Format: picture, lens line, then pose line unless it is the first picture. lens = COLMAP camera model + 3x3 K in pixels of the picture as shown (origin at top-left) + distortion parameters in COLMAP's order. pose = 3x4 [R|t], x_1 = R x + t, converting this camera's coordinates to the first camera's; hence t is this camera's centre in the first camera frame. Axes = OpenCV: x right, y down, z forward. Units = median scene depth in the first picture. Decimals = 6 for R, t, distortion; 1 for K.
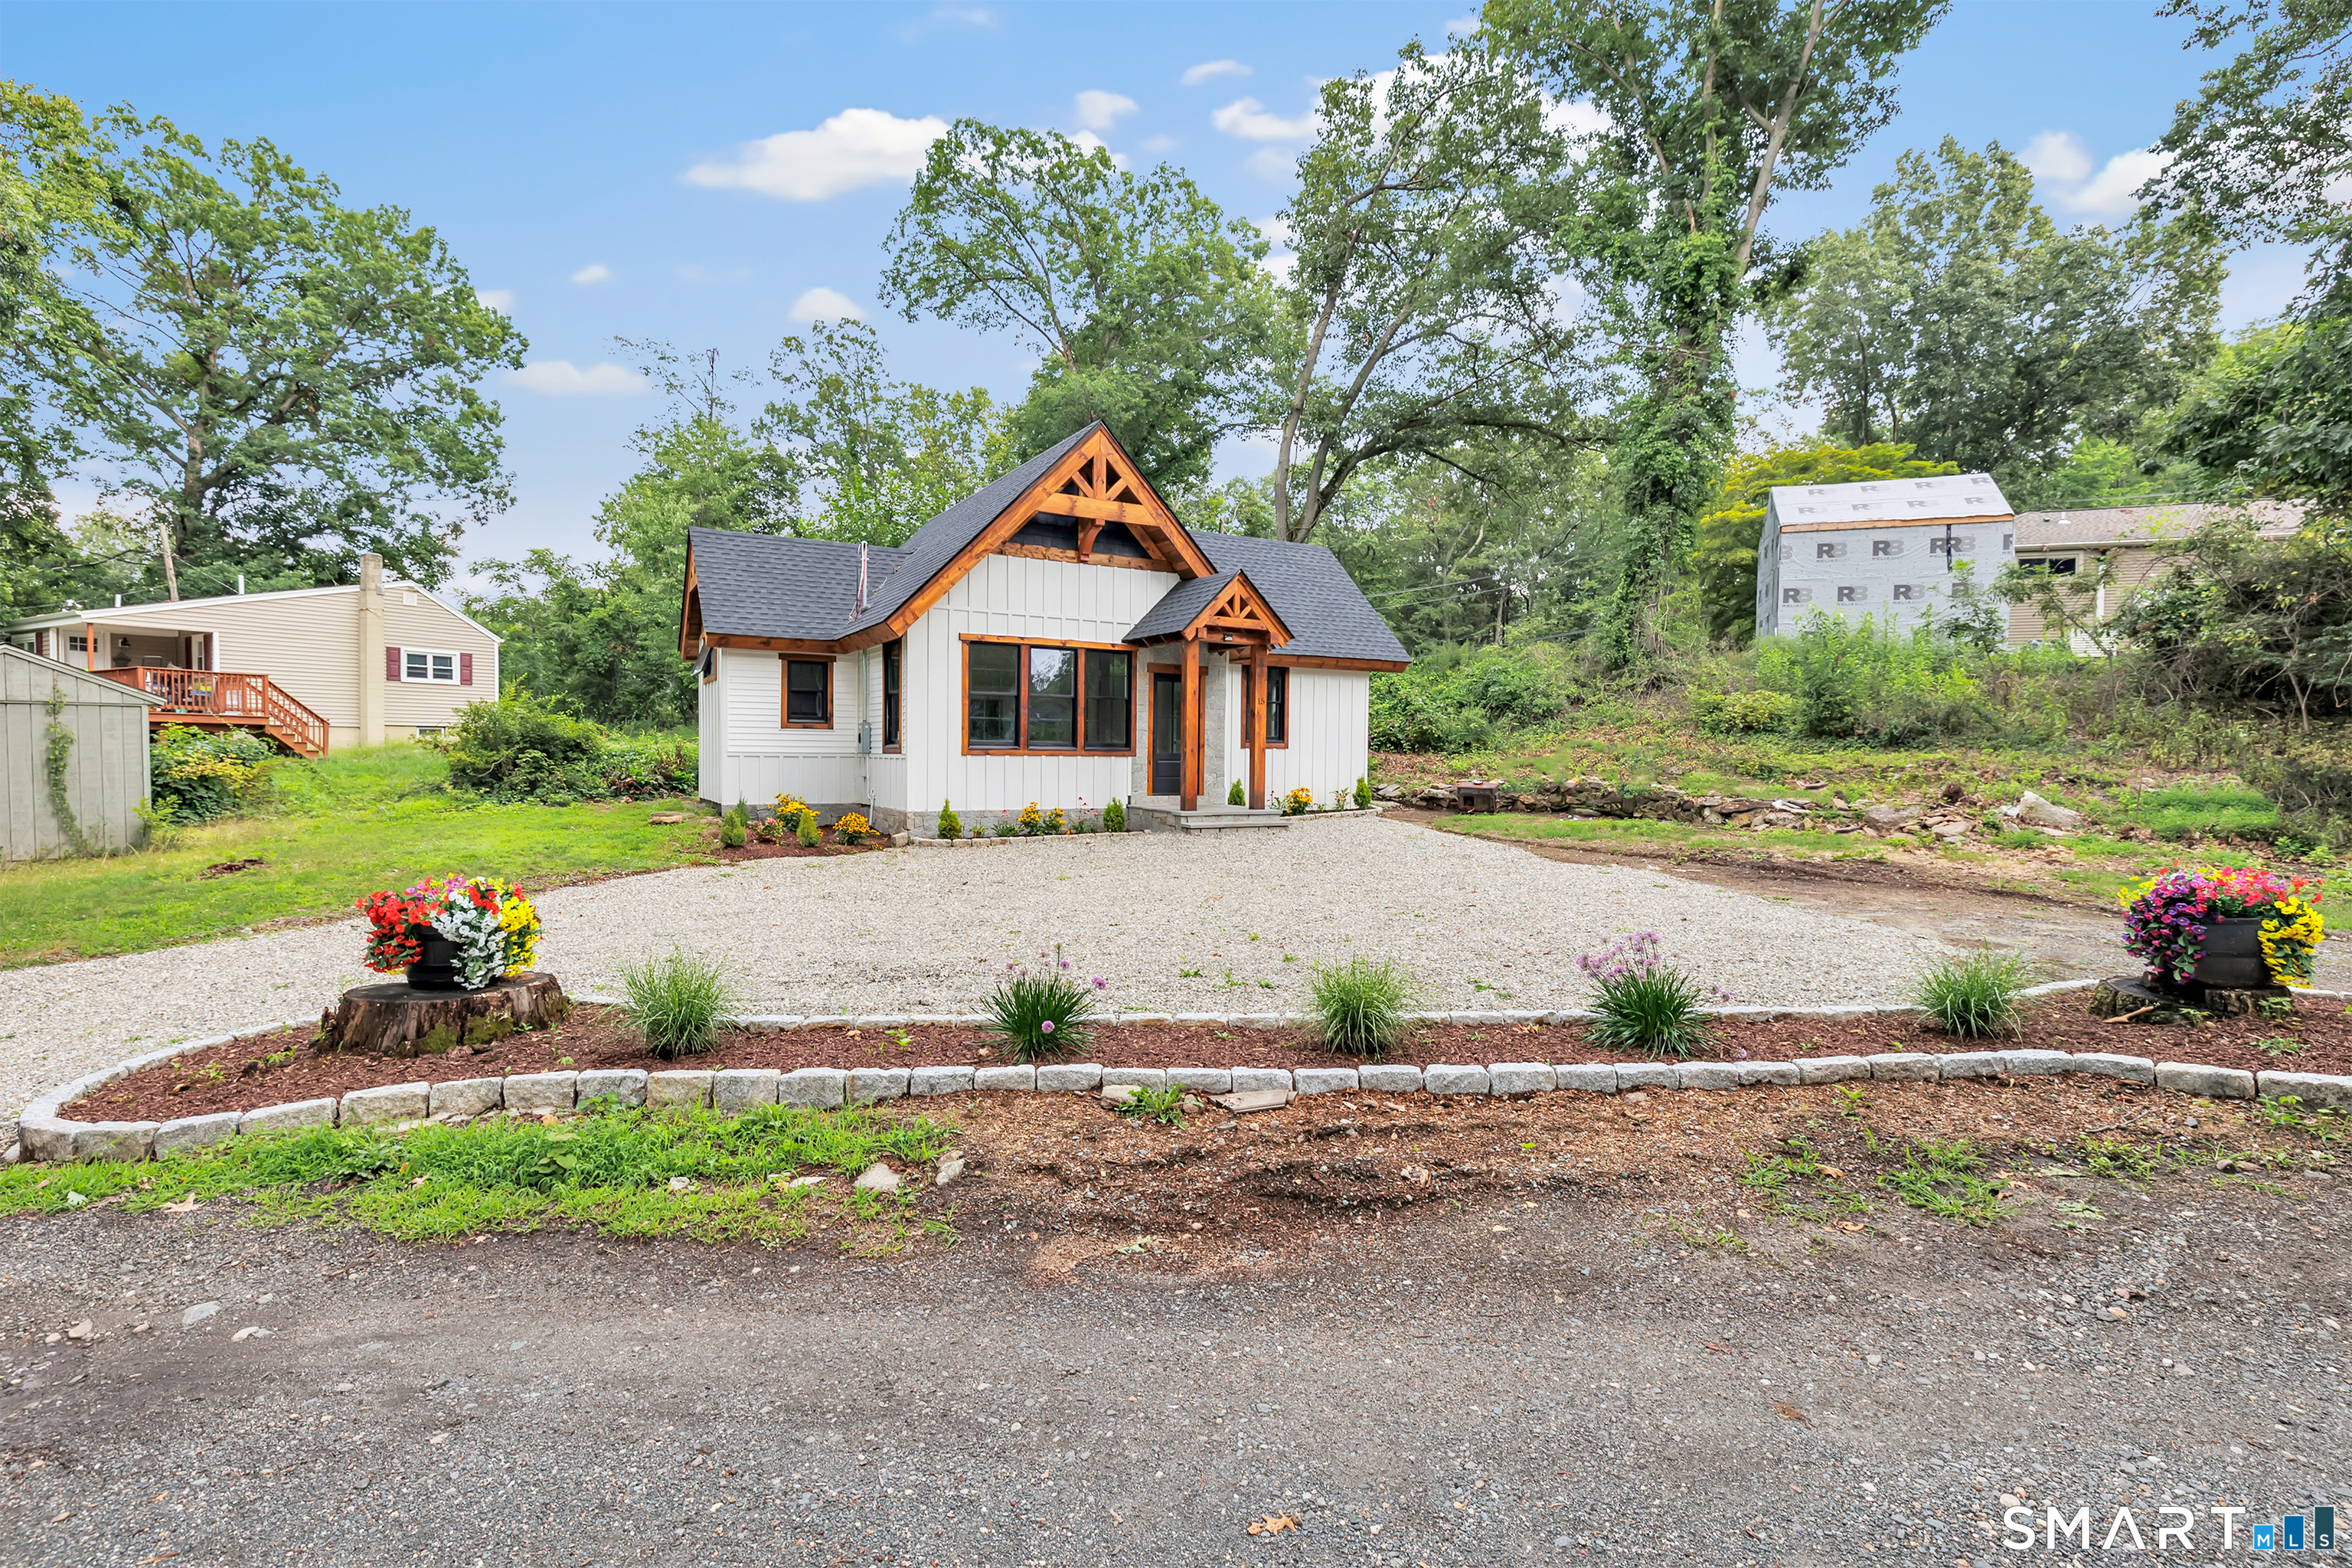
lens RADIAL K [[1025.7, 0, 1218.5], [0, 1025.7, 784.6], [0, 0, 1]] dist [-0.000963, -0.000043]
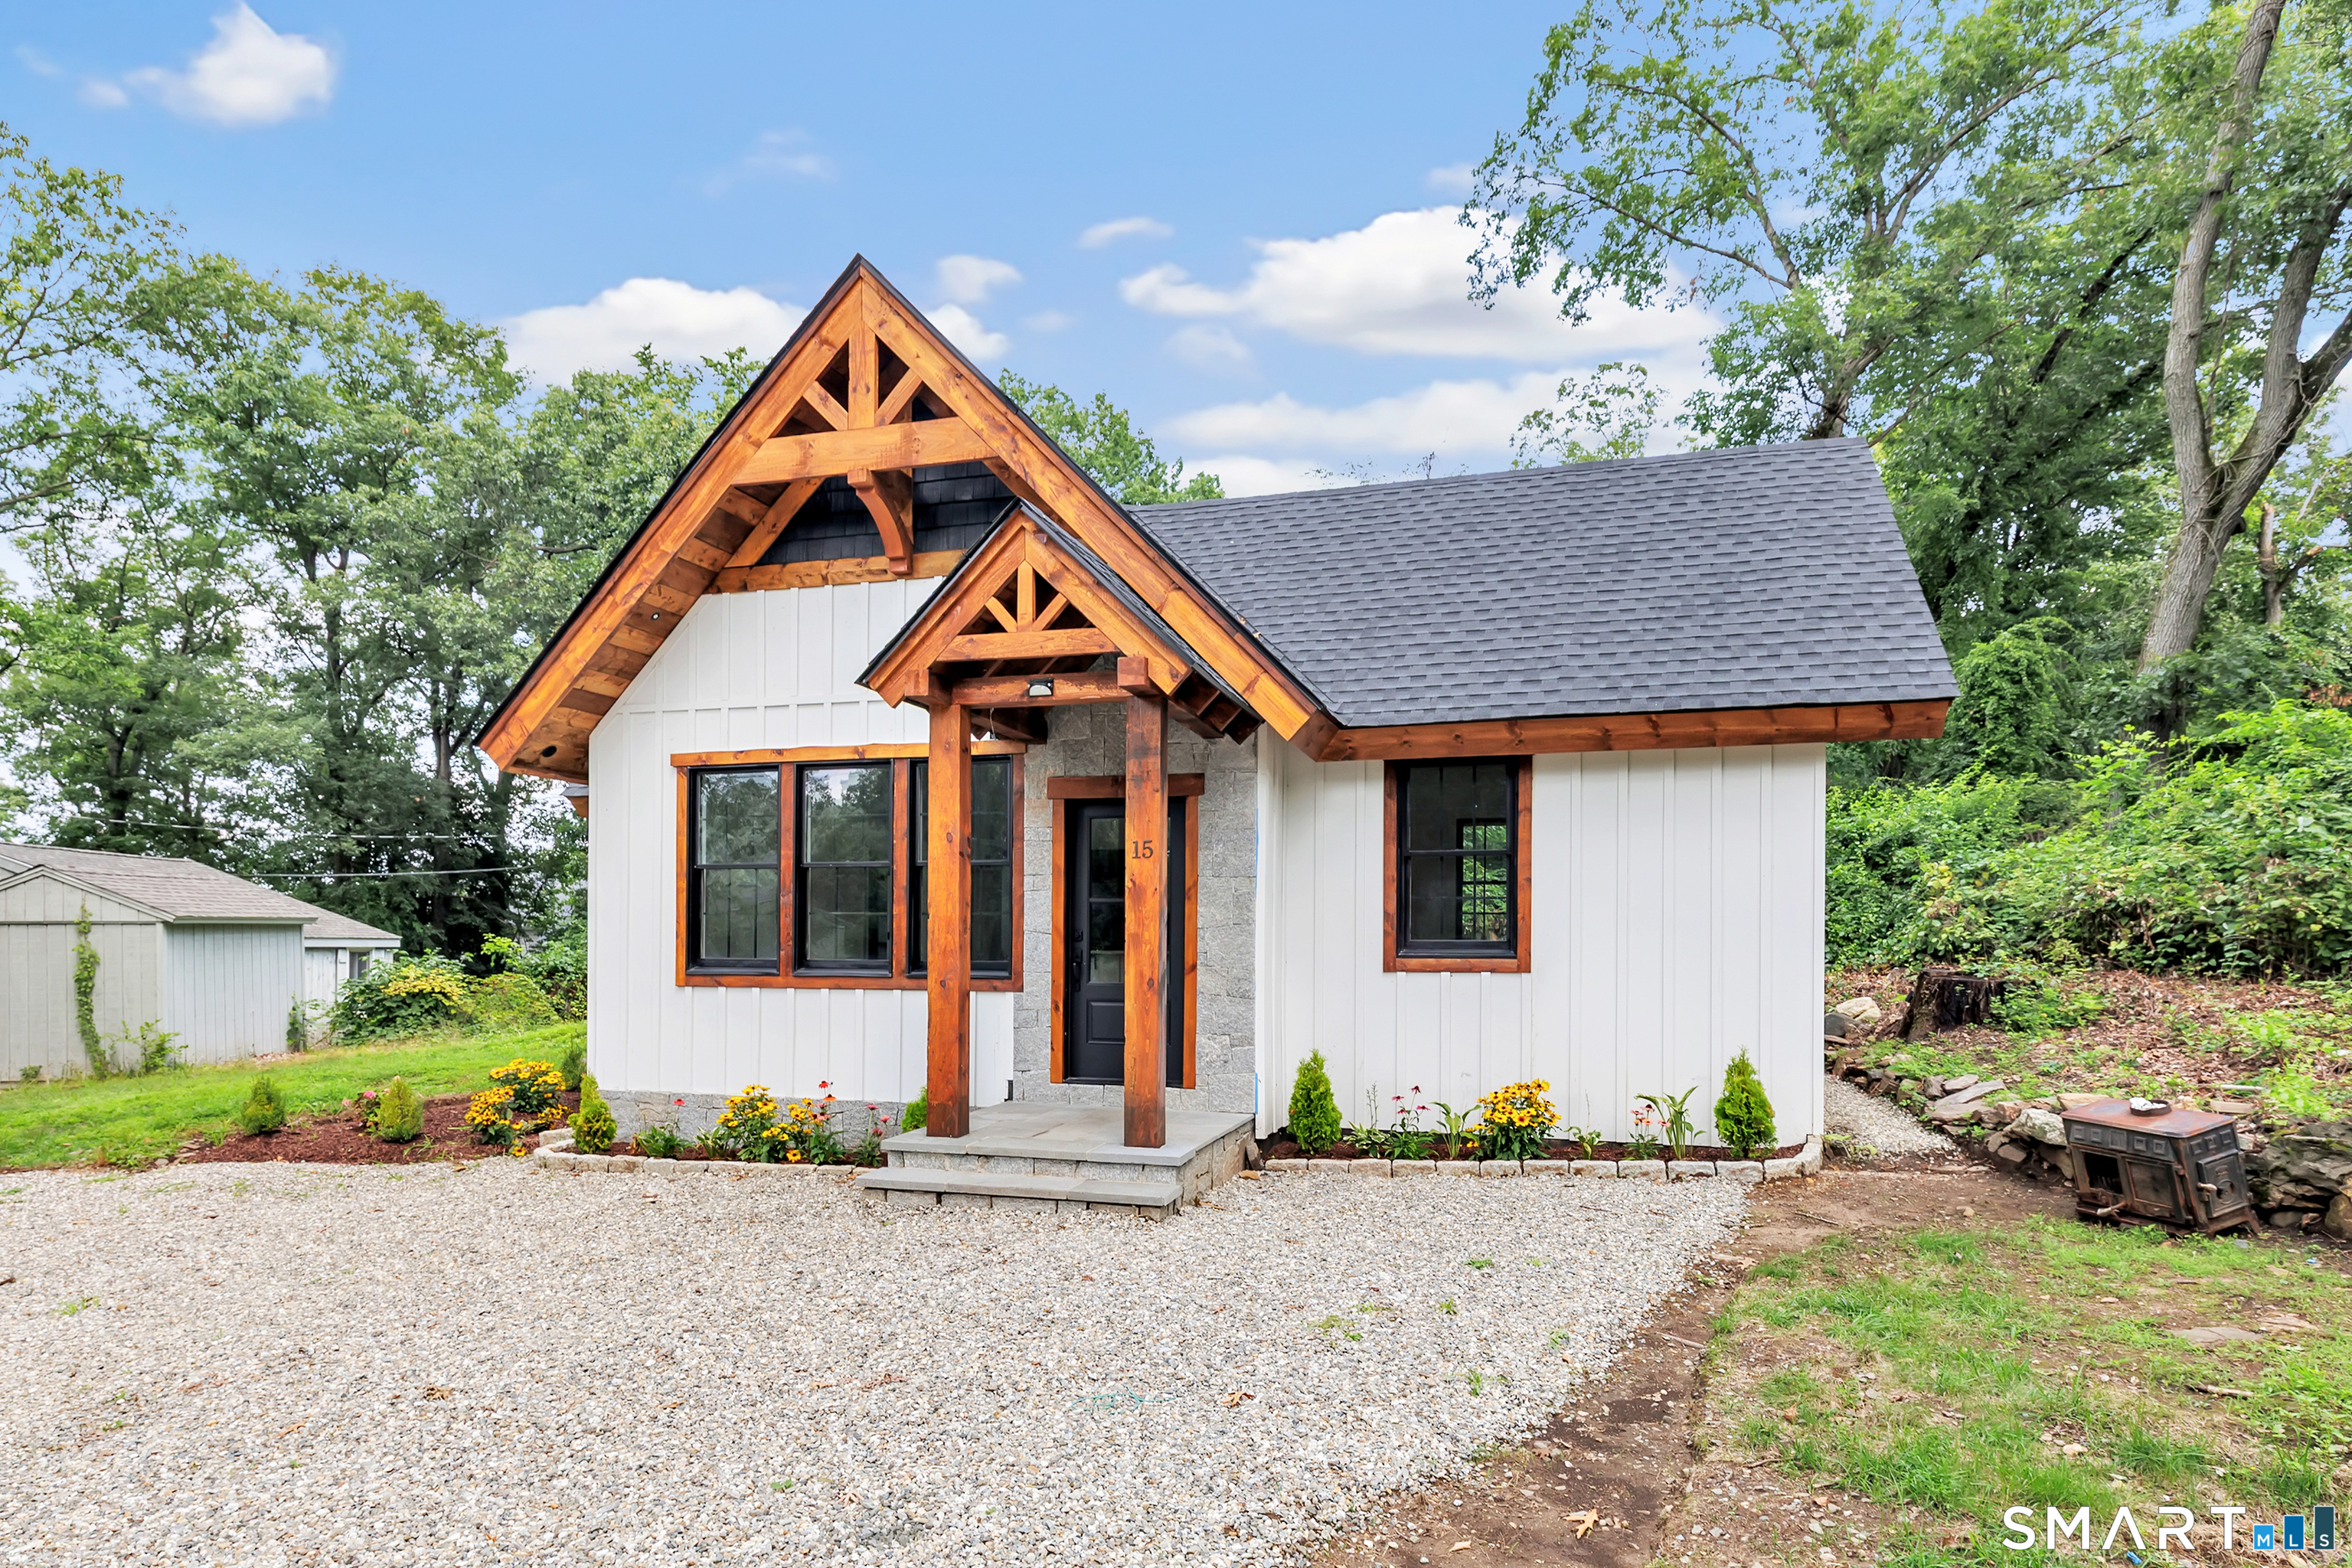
lens RADIAL K [[1270.4, 0, 1266.4], [0, 1270.4, 937.2], [0, 0, 1]] dist [-0.001711, -0.000401]
pose [[0.691192, -0.009457, -0.722609, 0.334815], [-0.020899, 0.999235, -0.033068, -0.030420], [0.722369, 0.037958, 0.690465, 0.606824]]
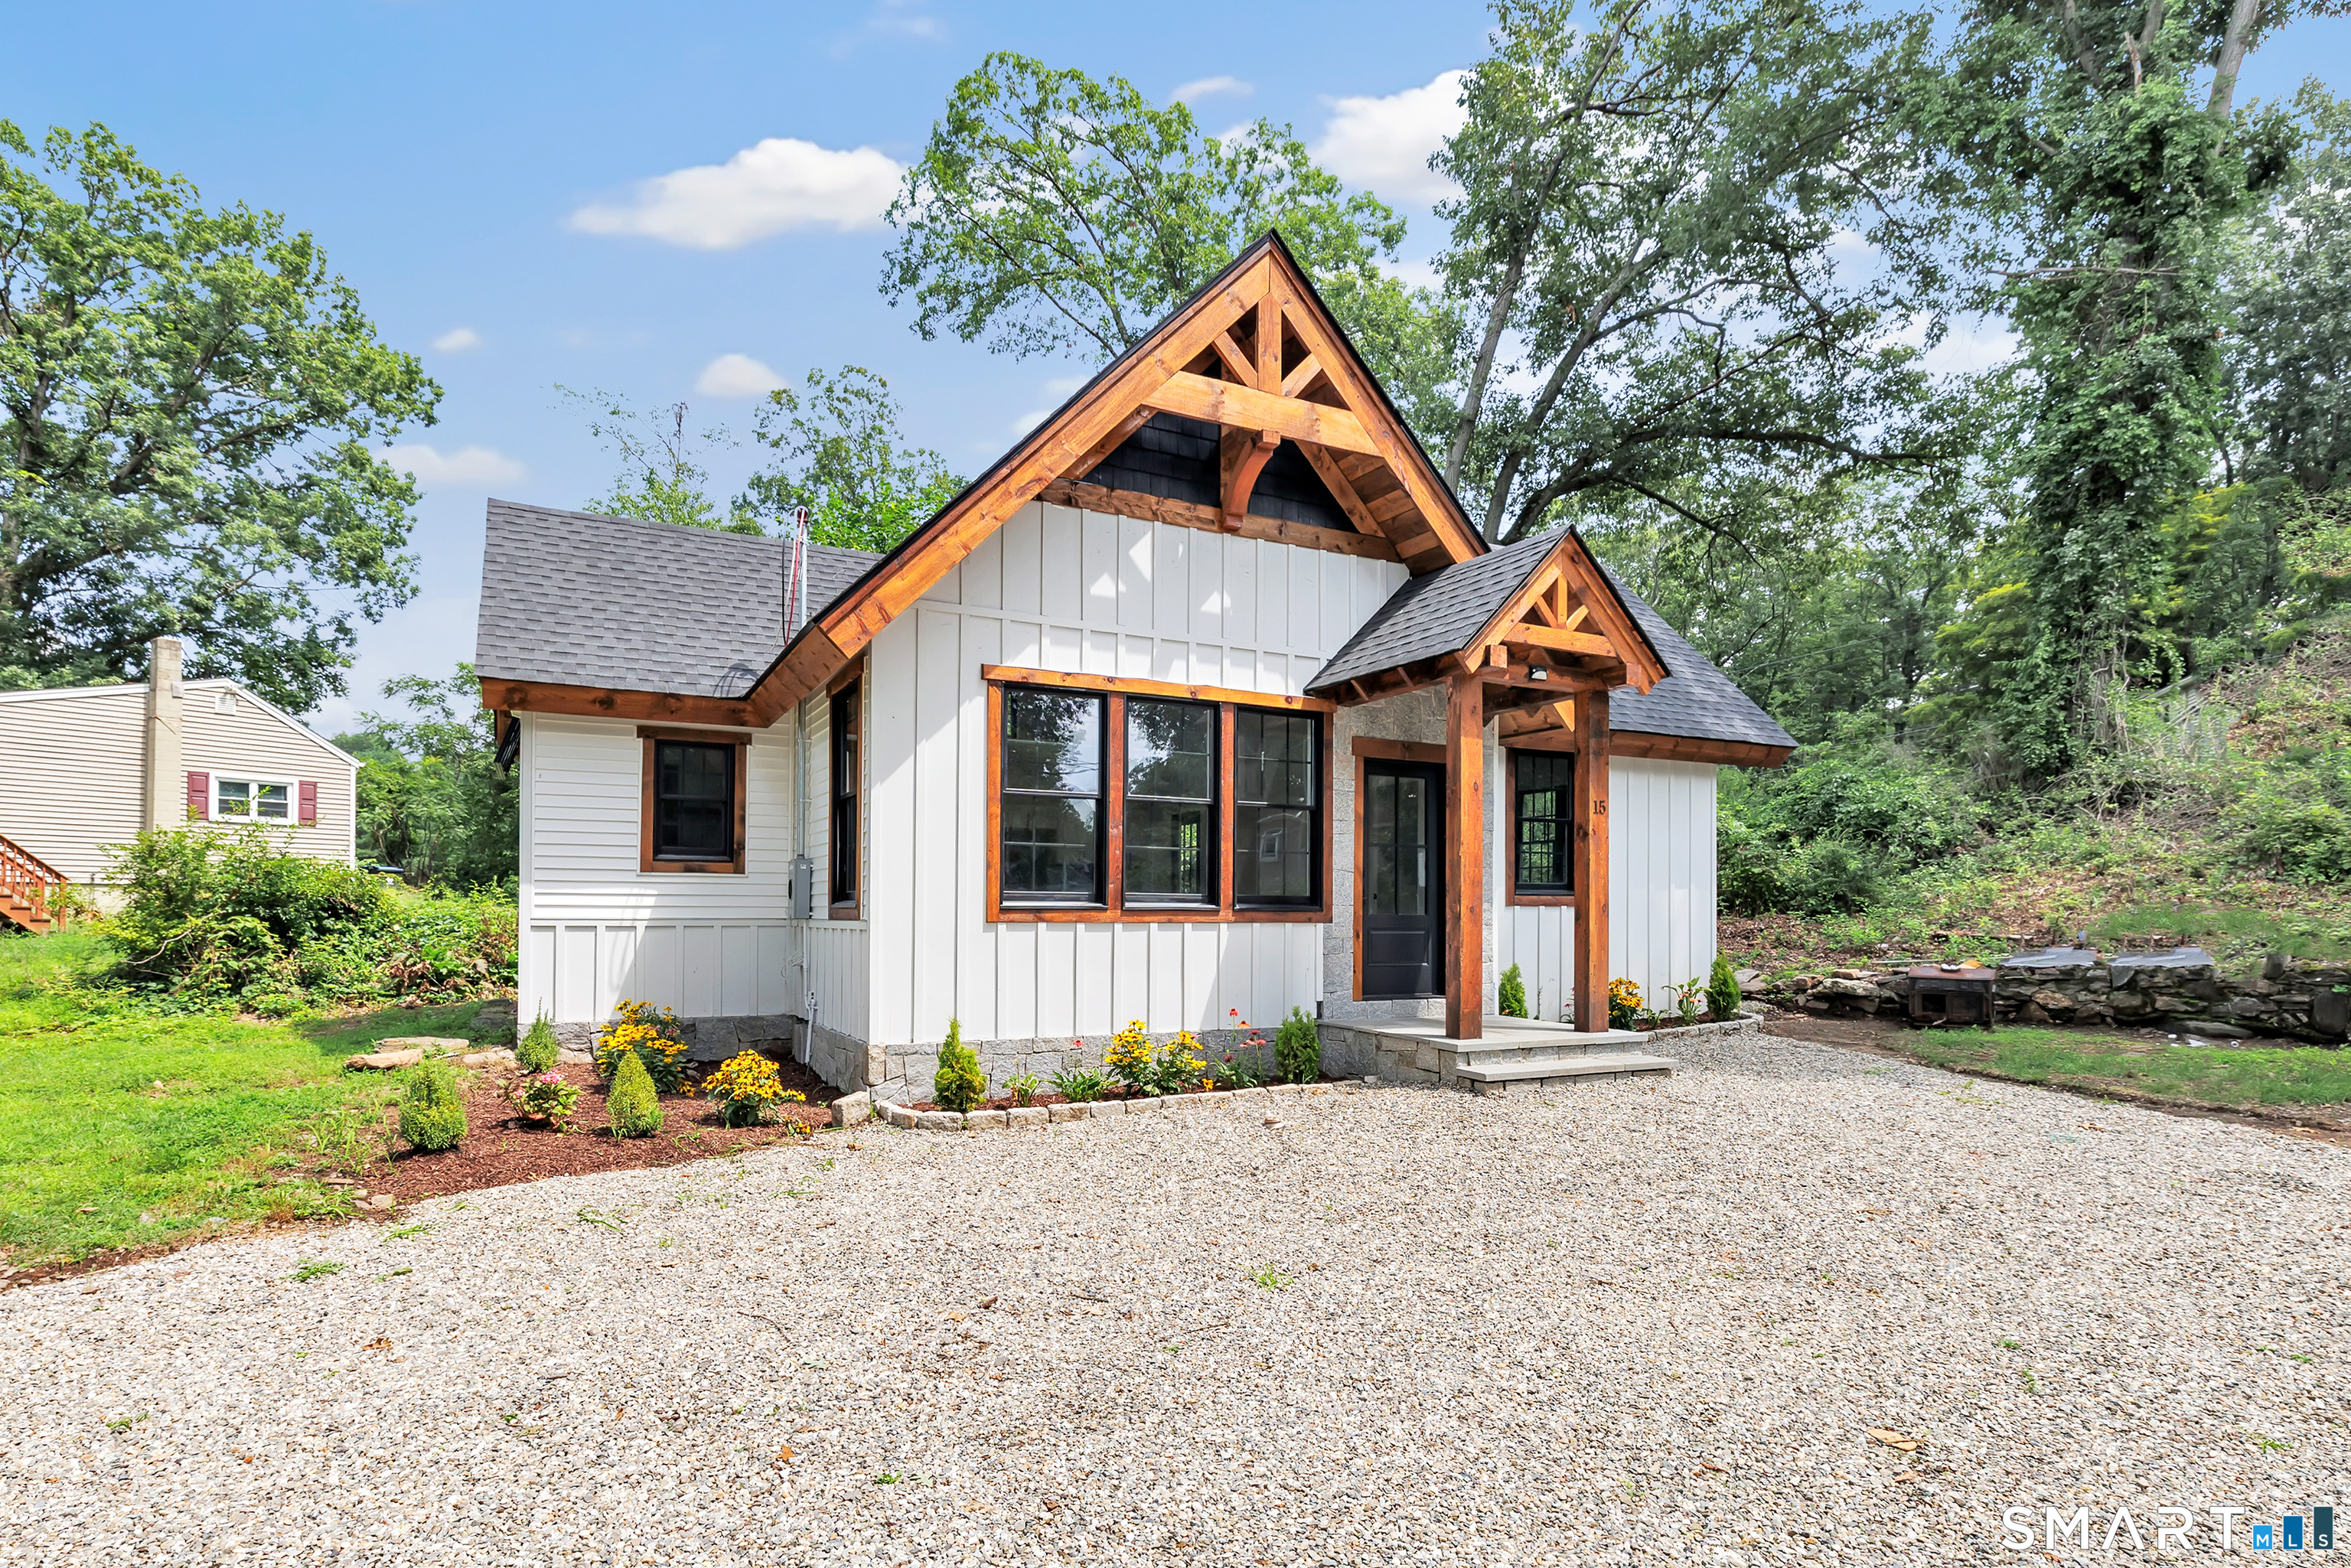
lens RADIAL K [[1179.4, 0, 1204.8], [0, 1179.4, 900.7], [0, 0, 1]] dist [-0.001048, 0.001023]
pose [[0.997730, -0.006086, -0.067068, -0.089456], [0.003181, 0.999056, -0.043332, -0.011672], [0.067268, 0.043020, 0.996807, 0.367252]]
